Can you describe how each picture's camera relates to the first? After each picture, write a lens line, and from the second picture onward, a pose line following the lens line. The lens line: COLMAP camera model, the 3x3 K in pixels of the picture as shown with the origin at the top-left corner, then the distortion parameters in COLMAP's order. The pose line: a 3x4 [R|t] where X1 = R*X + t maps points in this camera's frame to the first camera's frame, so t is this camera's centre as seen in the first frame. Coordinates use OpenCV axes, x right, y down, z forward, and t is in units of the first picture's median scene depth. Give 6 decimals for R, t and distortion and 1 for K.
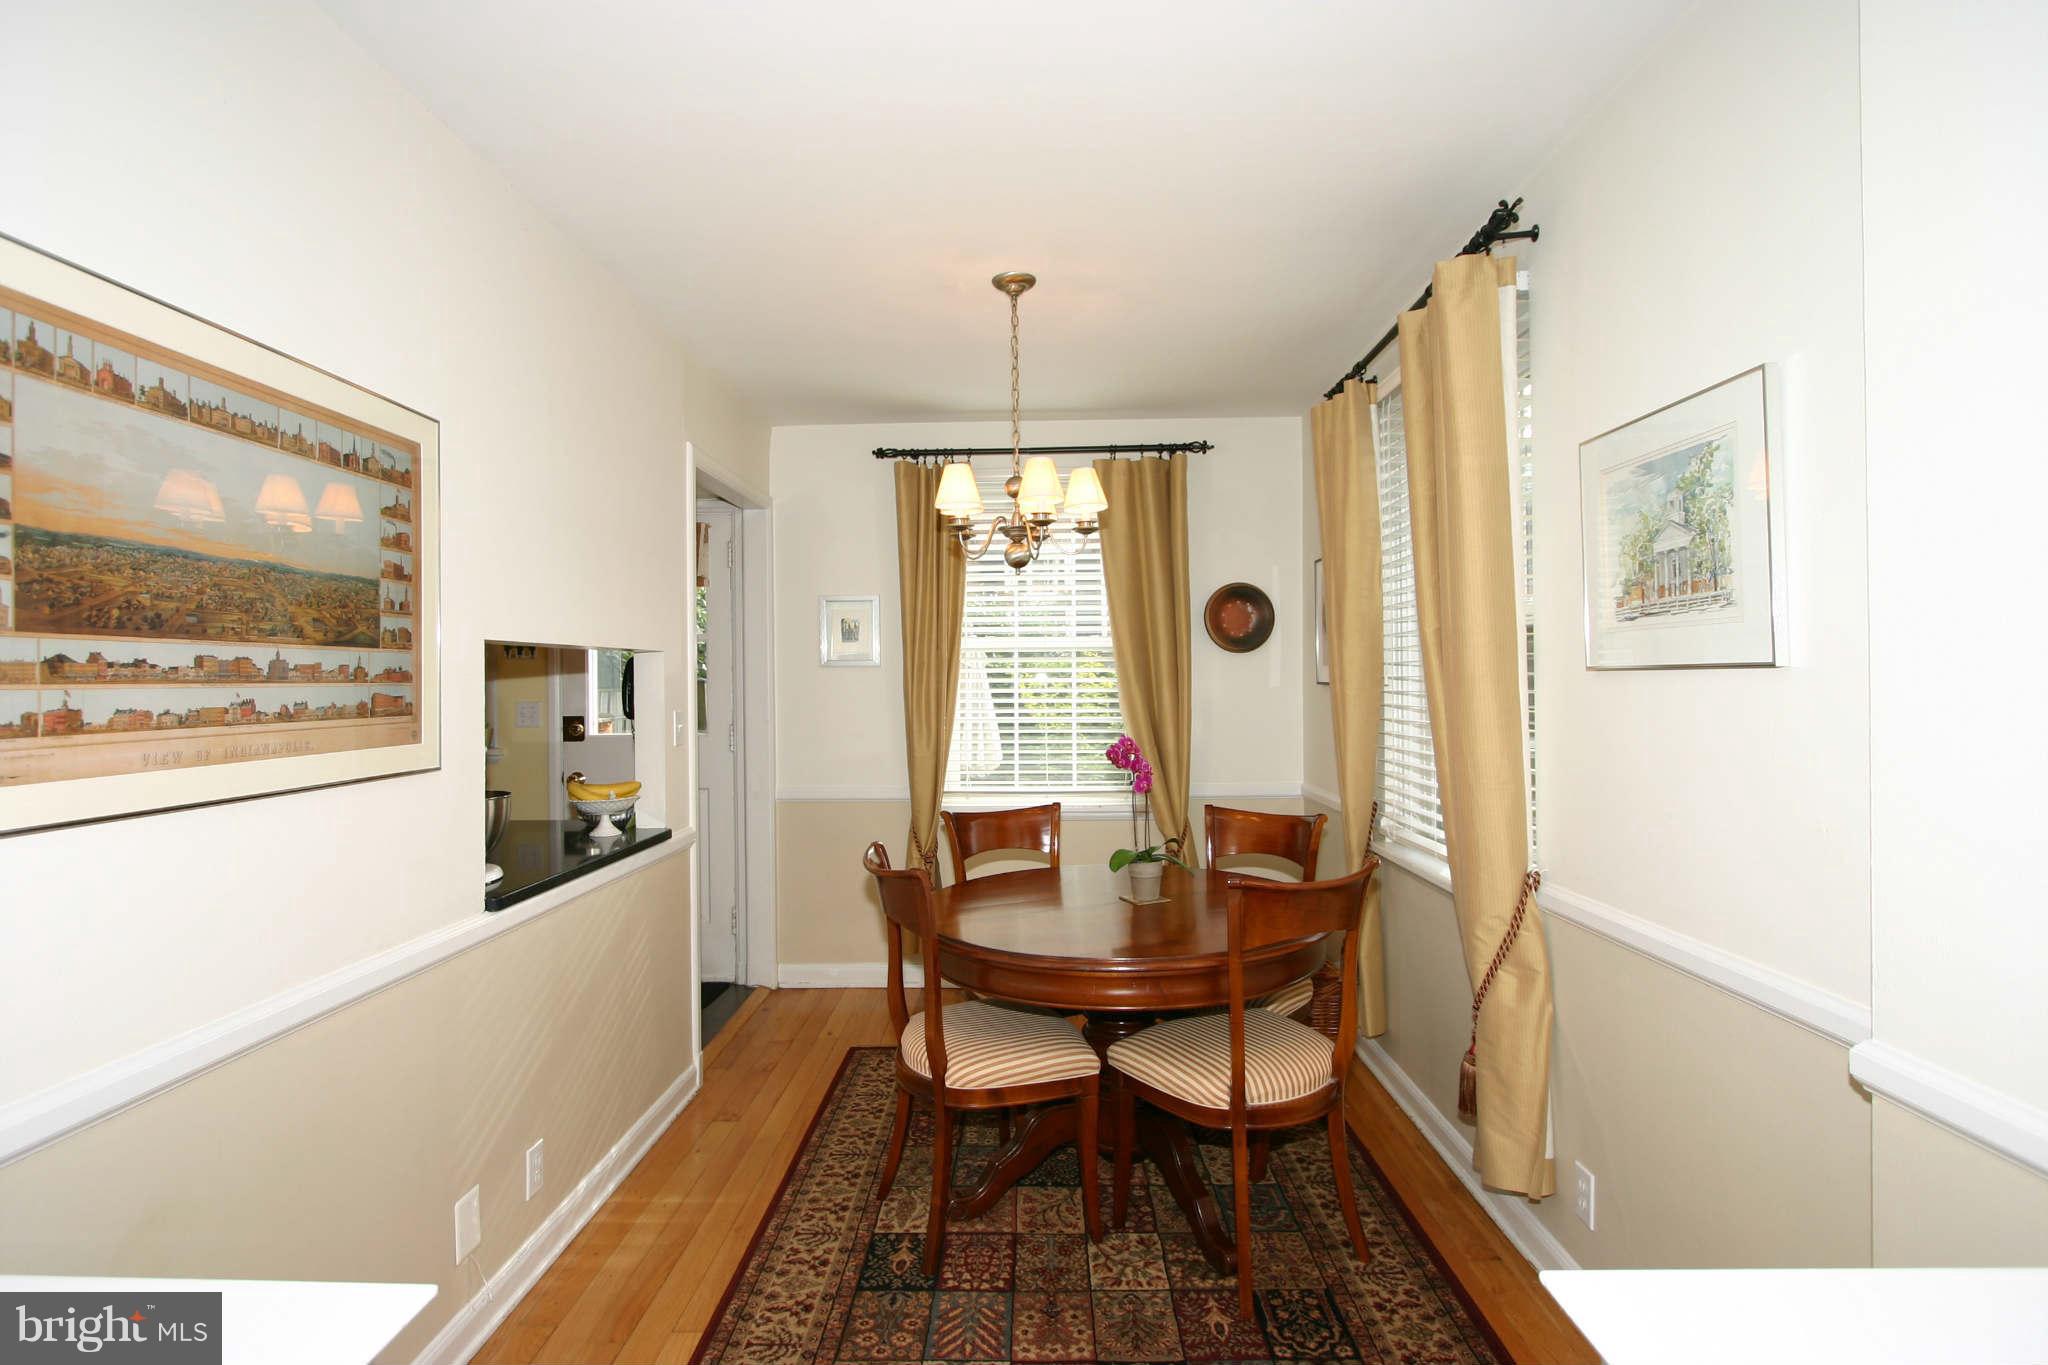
lens RADIAL K [[1009.7, 0, 1014.7], [0, 1009.7, 678.9], [0, 0, 1]] dist [-0.001751, -0.000039]
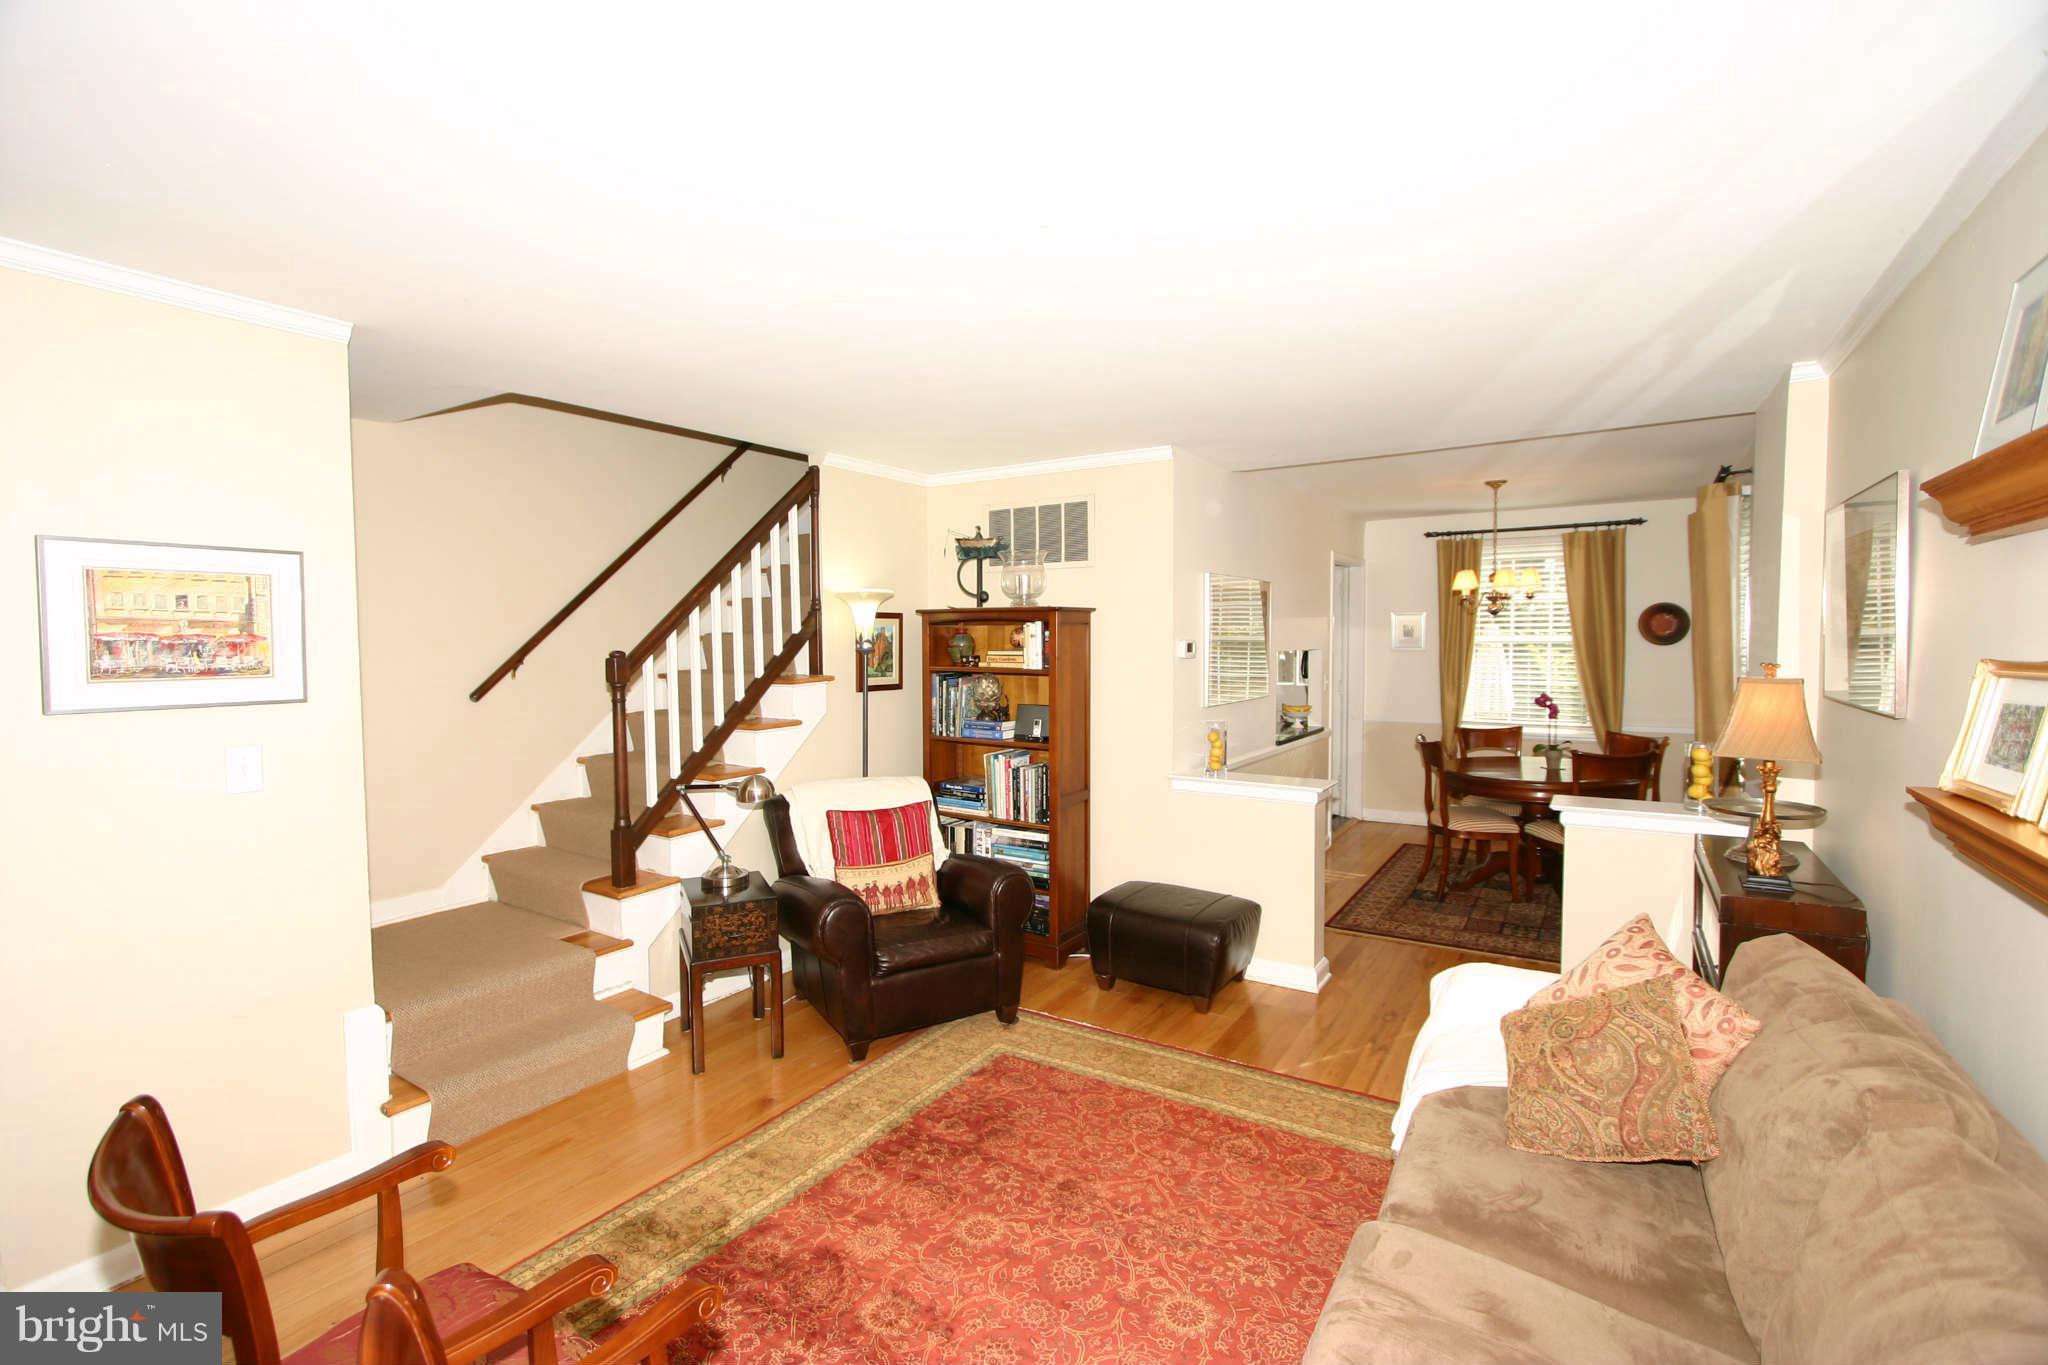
lens RADIAL K [[928.9, 0, 1019.4], [0, 928.9, 689.6], [0, 0, 1]] dist [-0.003934, 0.000102]
pose [[0.854691, 0.031848, -0.518160, 0.155004], [0.000427, 0.998073, 0.062050, -0.066234], [0.519138, -0.053255, 0.853030, -1.139105]]
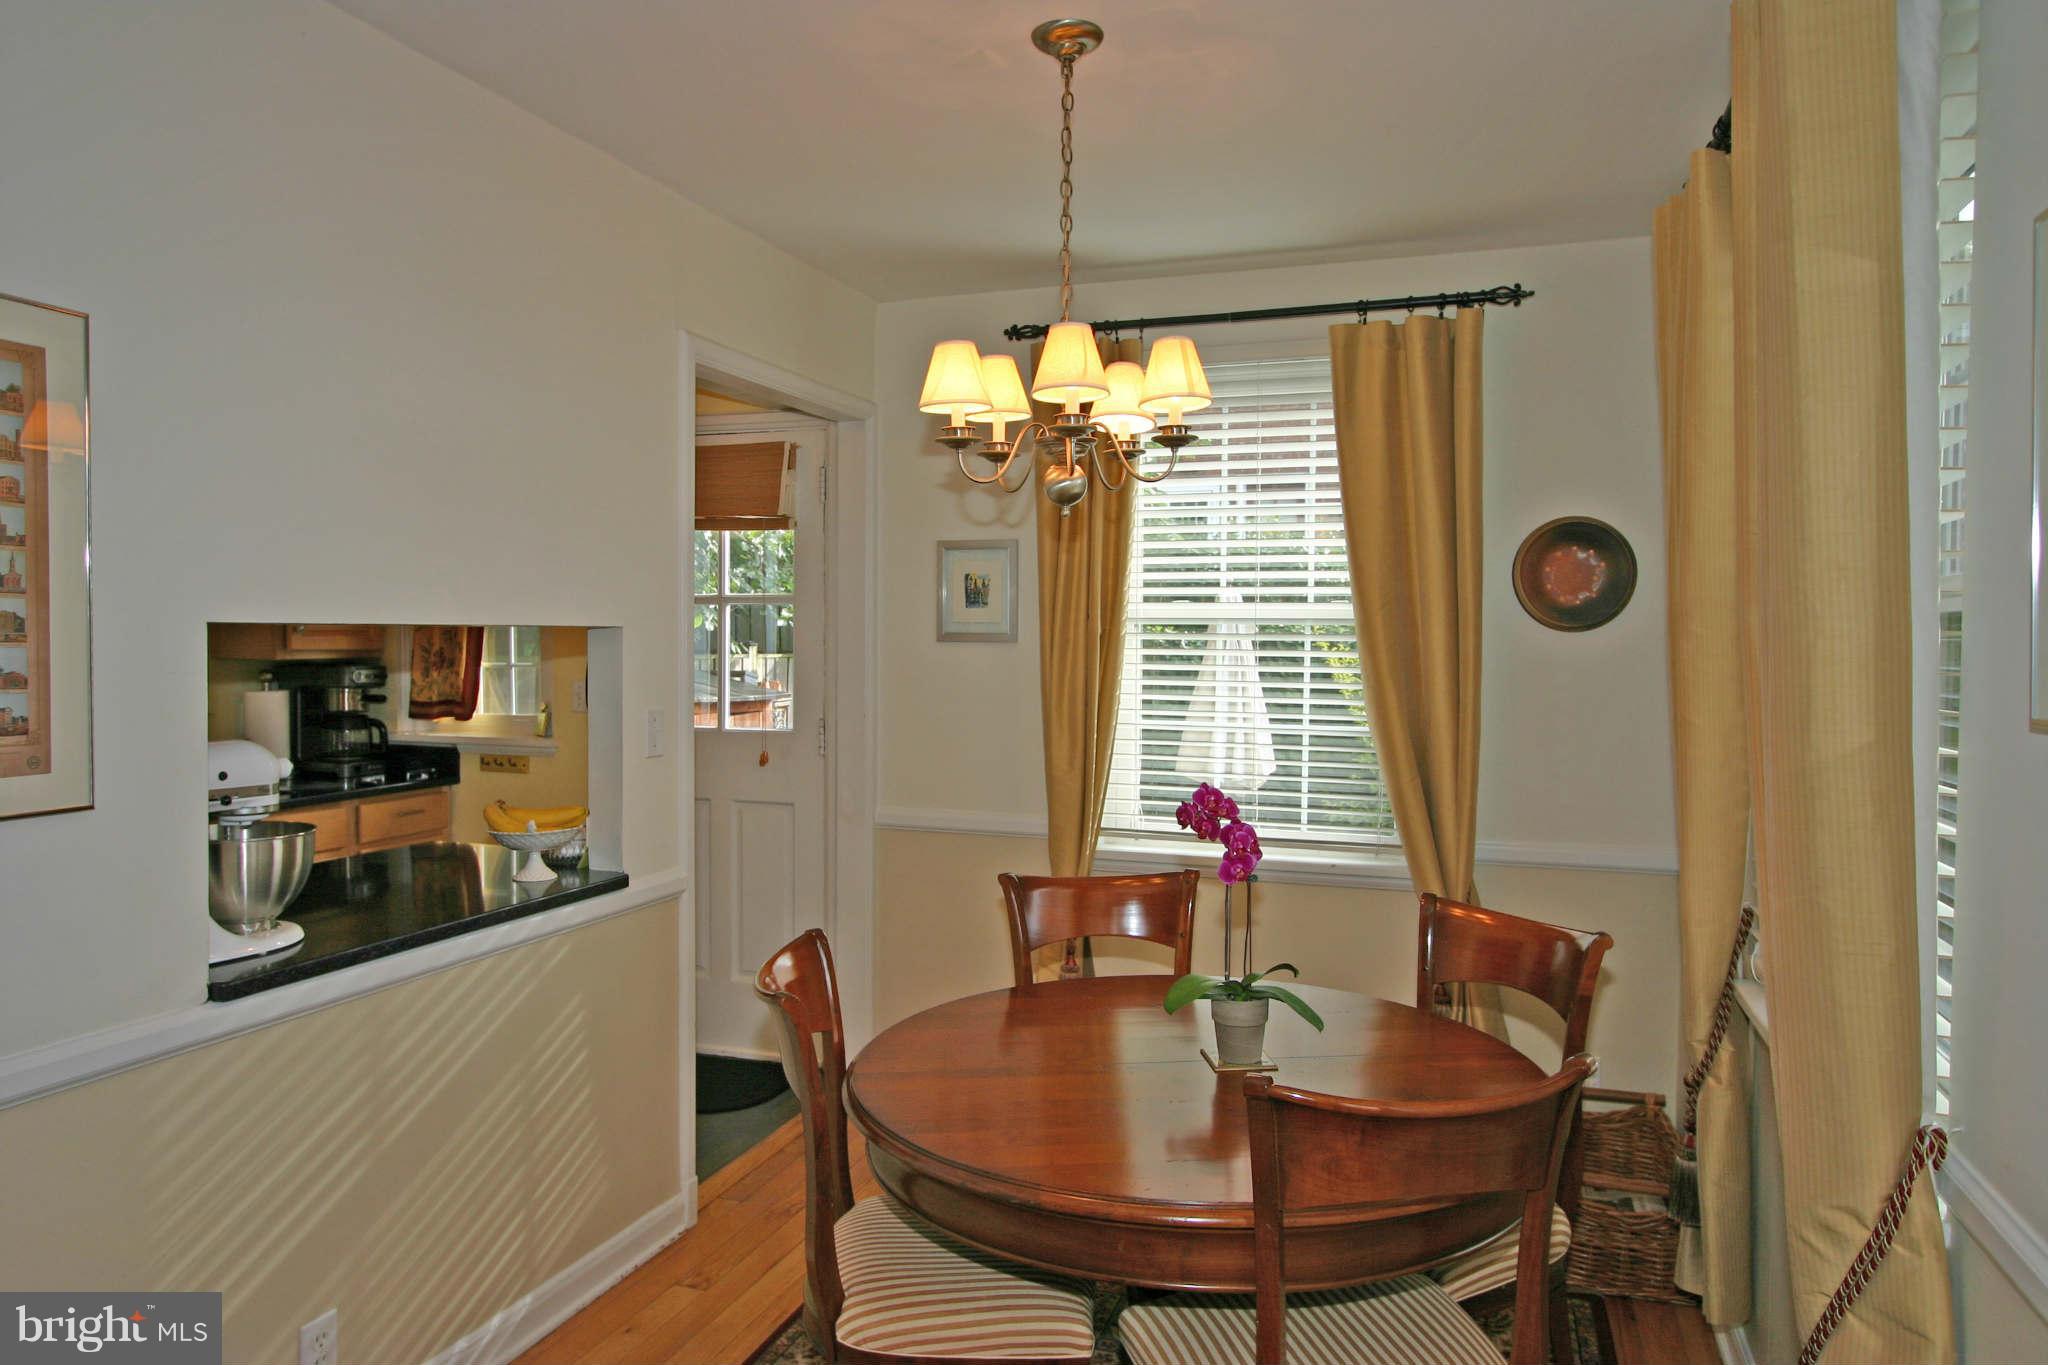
lens RADIAL K [[1317.0, 0, 1020.2], [0, 1317.0, 682.0], [0, 0, 1]] dist [0.001906, -0.004008]
pose [[0.950779, 0.028399, -0.308564, 0.209475], [-0.017615, 0.999135, 0.037679, -0.028520], [0.309367, -0.030389, 0.950457, 0.198396]]
